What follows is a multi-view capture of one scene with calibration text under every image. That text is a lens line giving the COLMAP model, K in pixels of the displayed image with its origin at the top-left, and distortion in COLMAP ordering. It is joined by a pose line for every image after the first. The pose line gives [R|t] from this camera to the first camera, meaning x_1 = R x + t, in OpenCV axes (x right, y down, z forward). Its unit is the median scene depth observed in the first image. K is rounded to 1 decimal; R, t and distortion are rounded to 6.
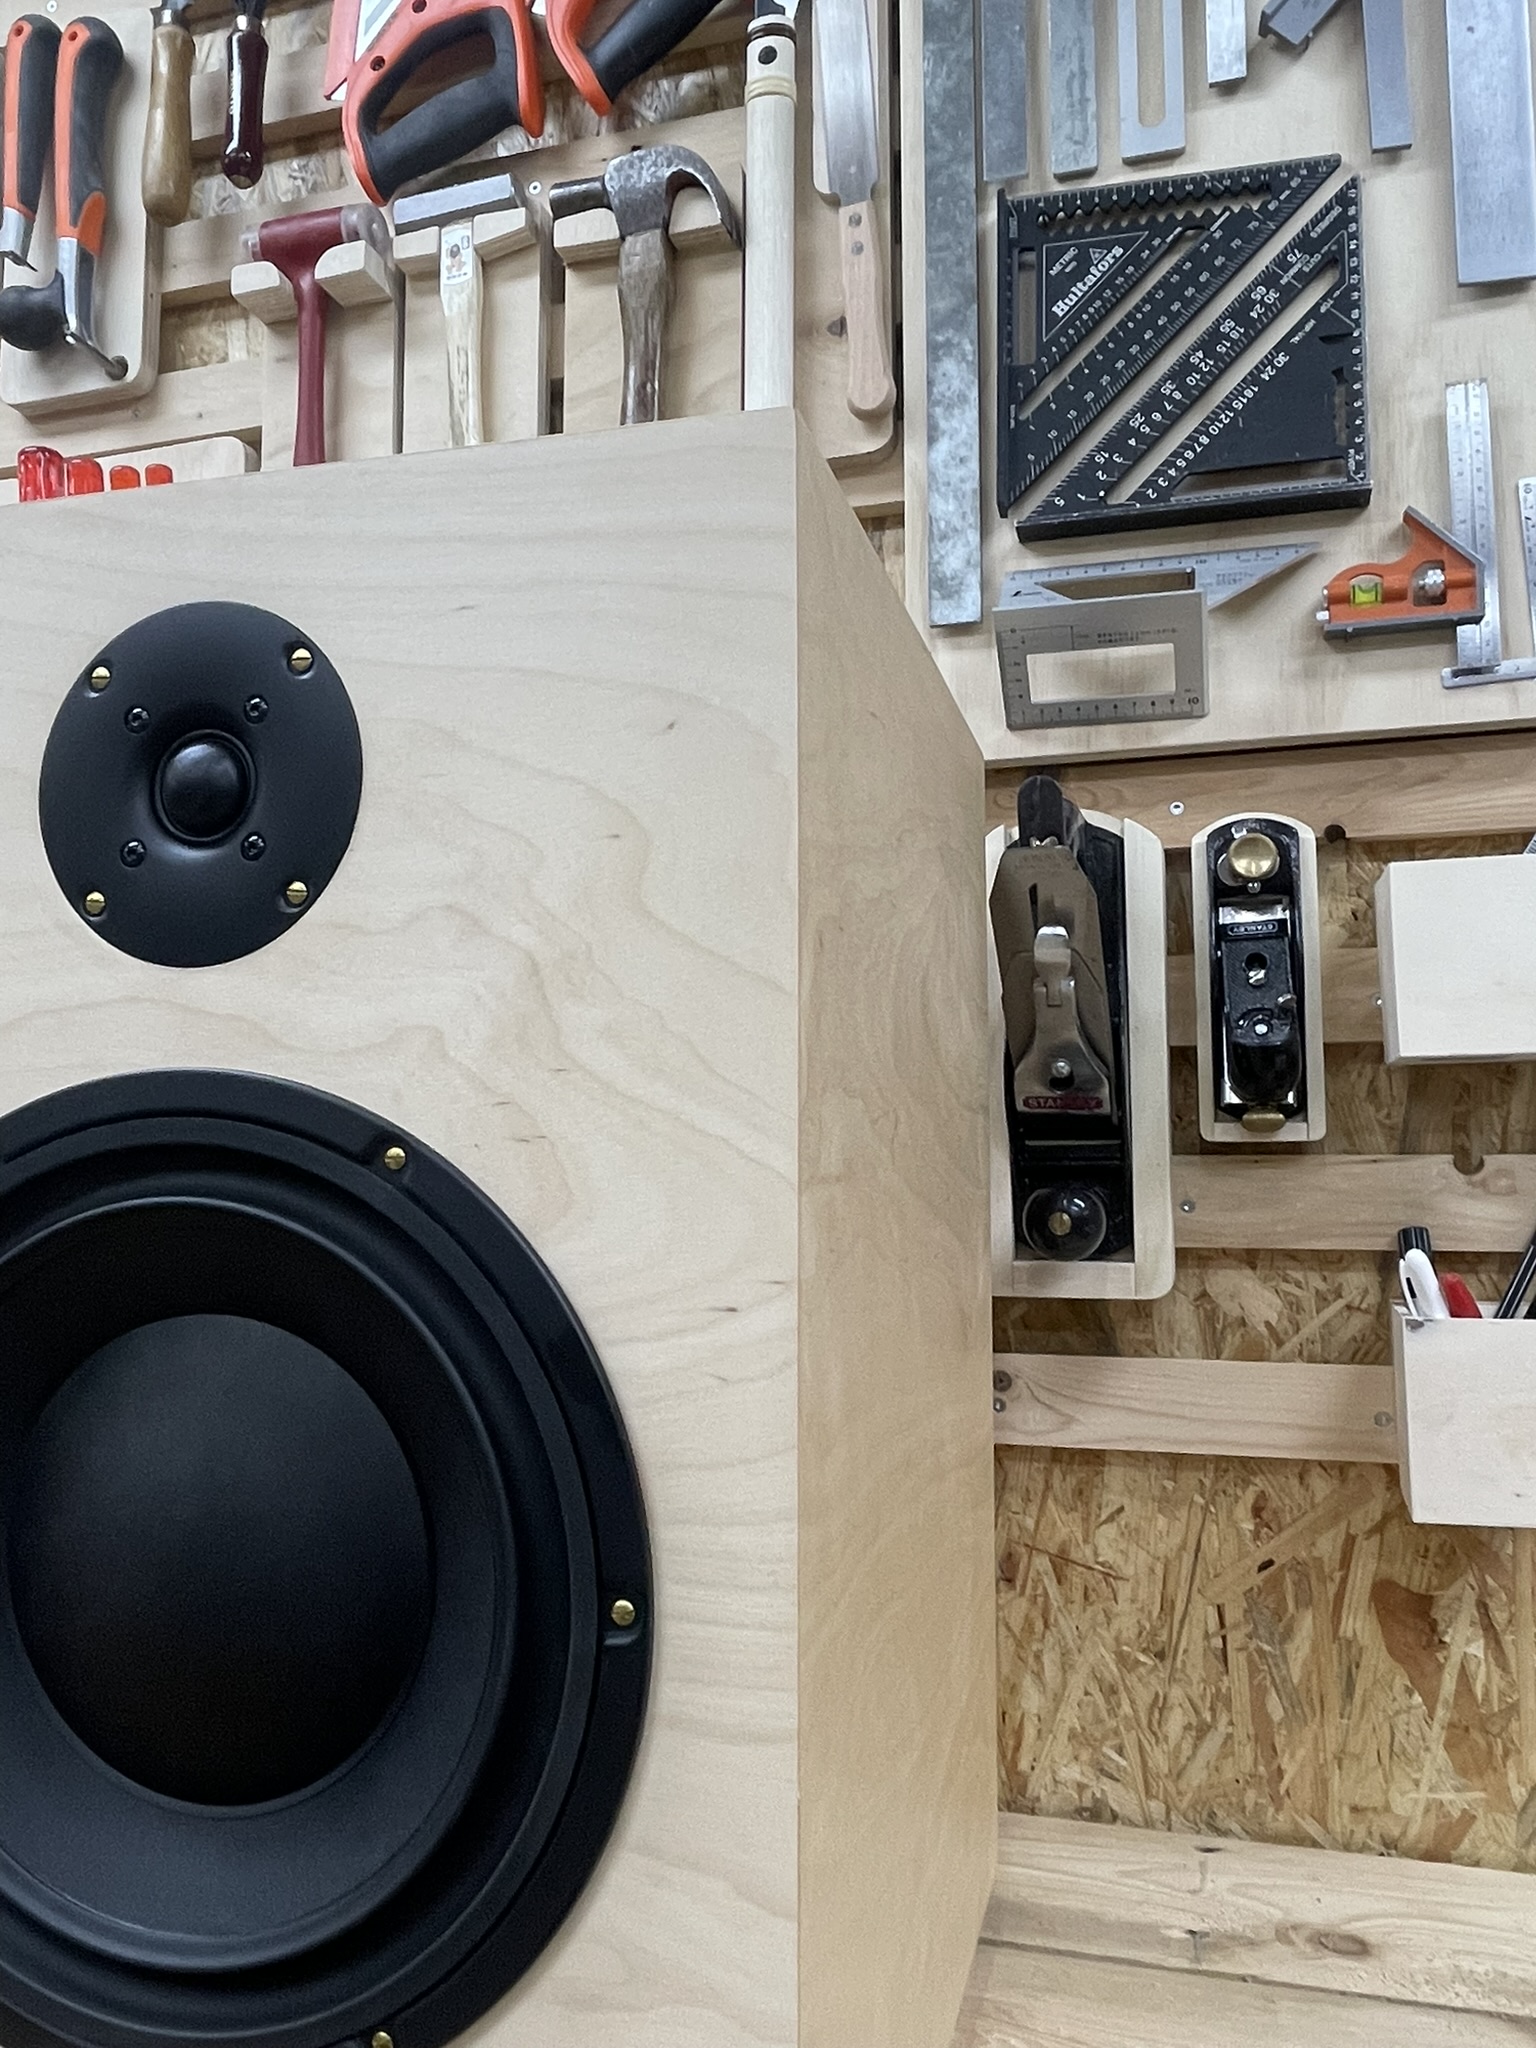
lens RADIAL K [[1566.6, 0, 768.0], [0, 1566.6, 1024.0], [0, 0, 1]] dist [0.001160, -0.008299]
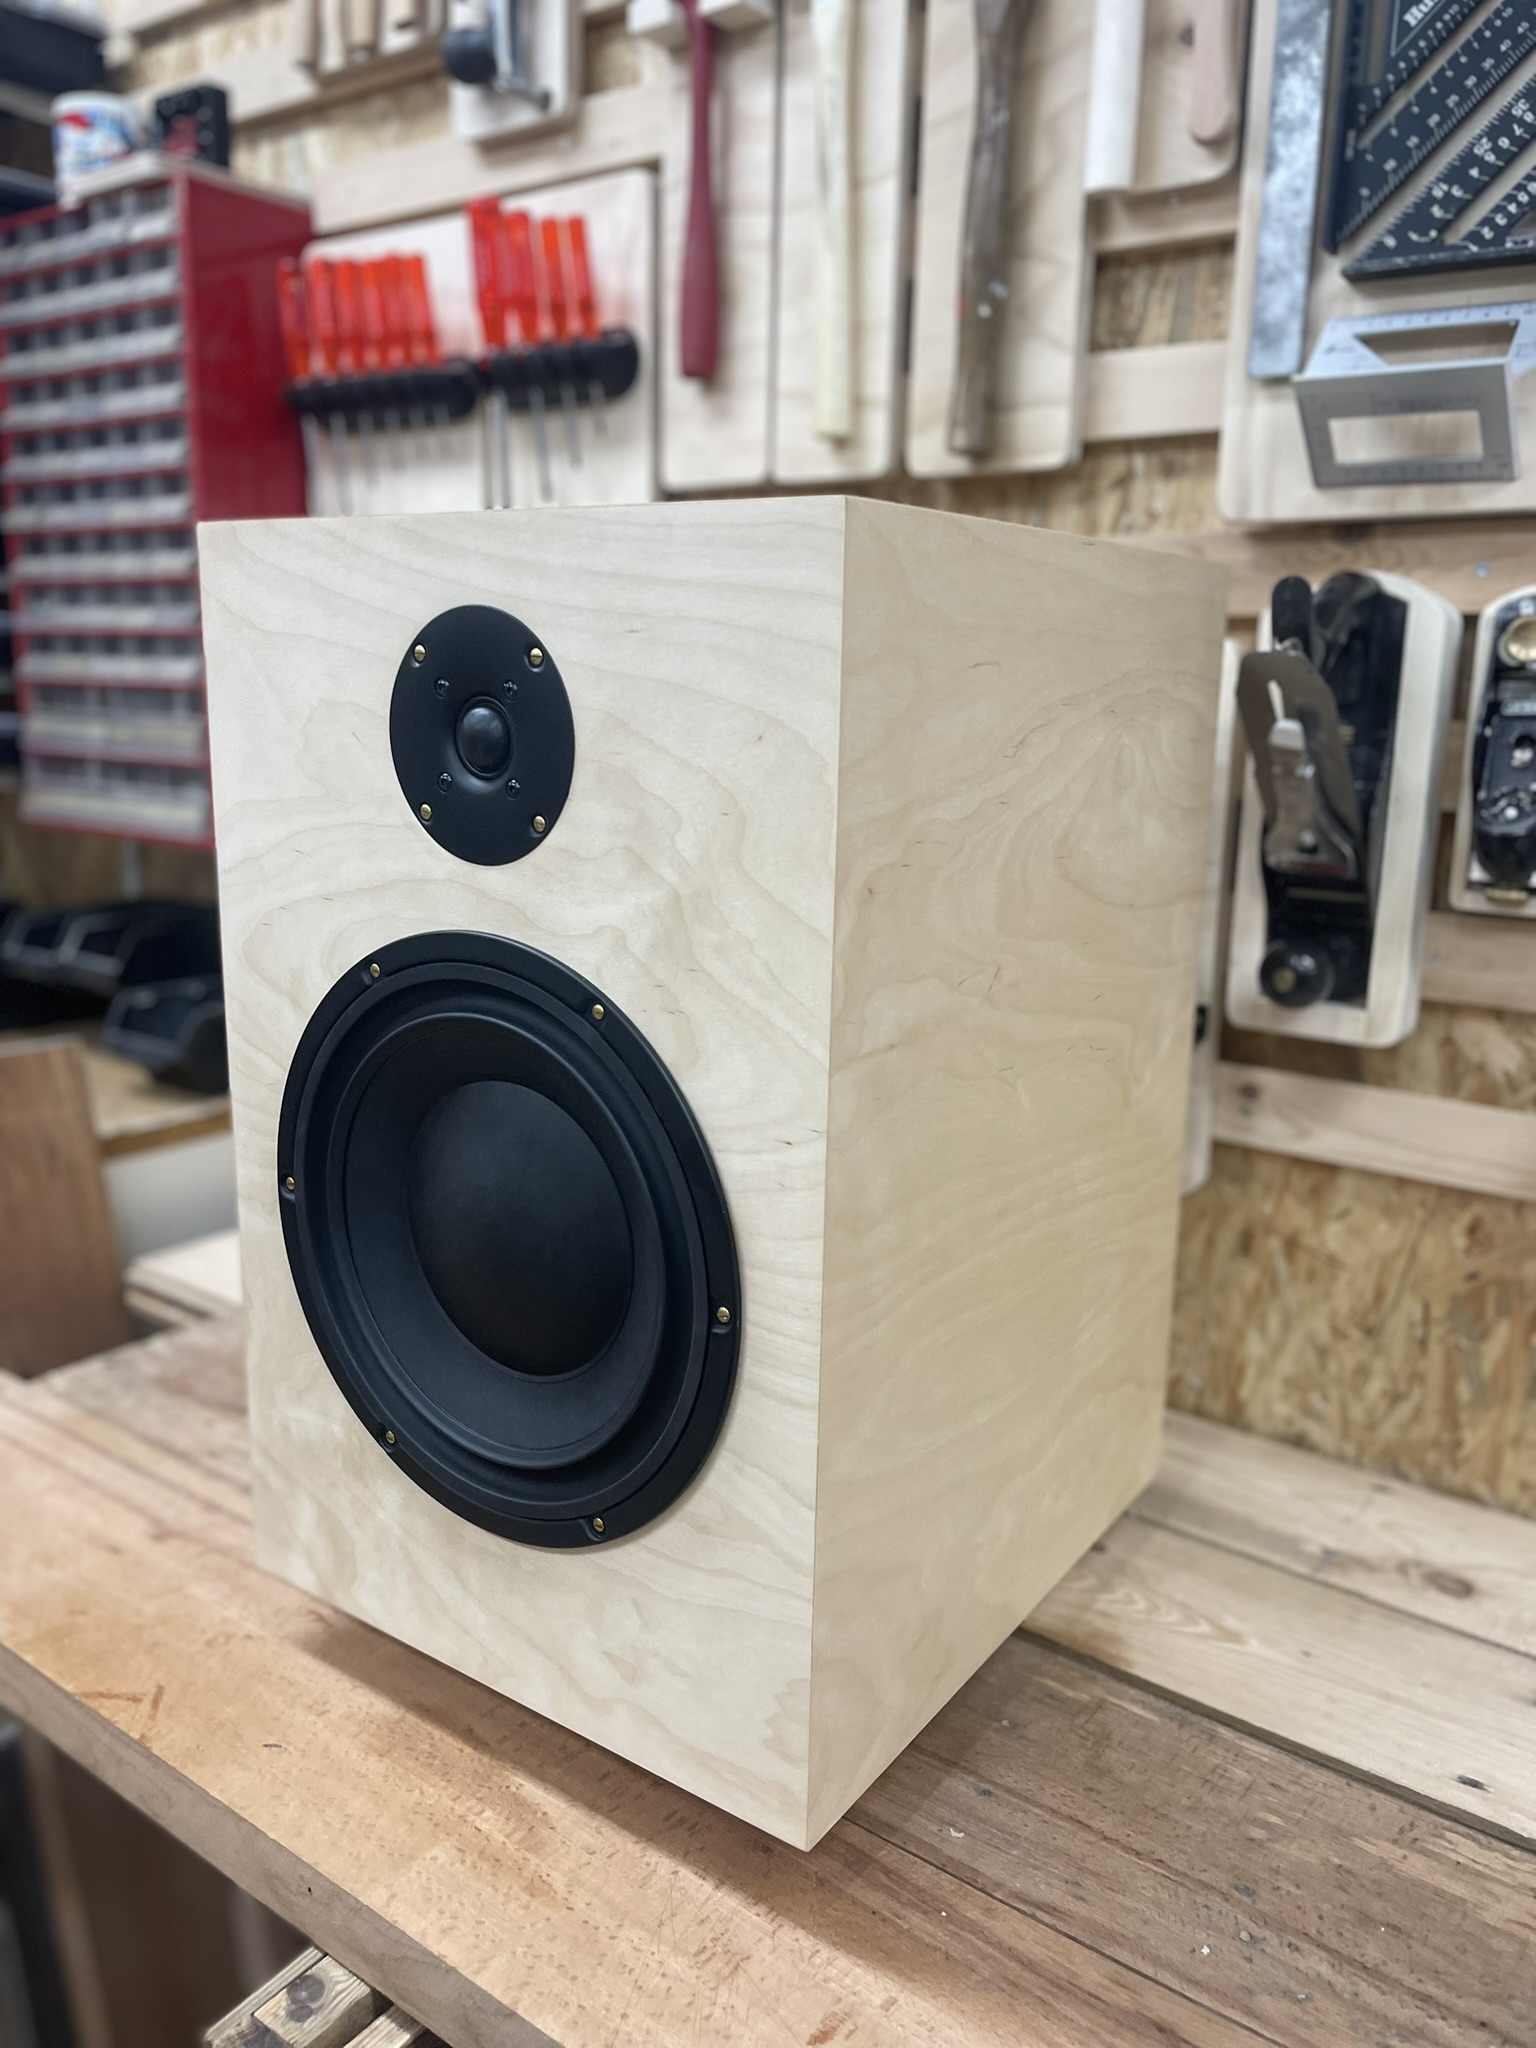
lens RADIAL K [[1564.0, 0, 772.7], [0, 1564.0, 1009.7], [0, 0, 1]] dist [0.082992, -0.122118]
pose [[0.941588, 0.091700, -0.324043, 0.194089], [0.004095, 0.959025, 0.283291, -0.162610], [0.336743, -0.268070, 0.902631, -0.145318]]
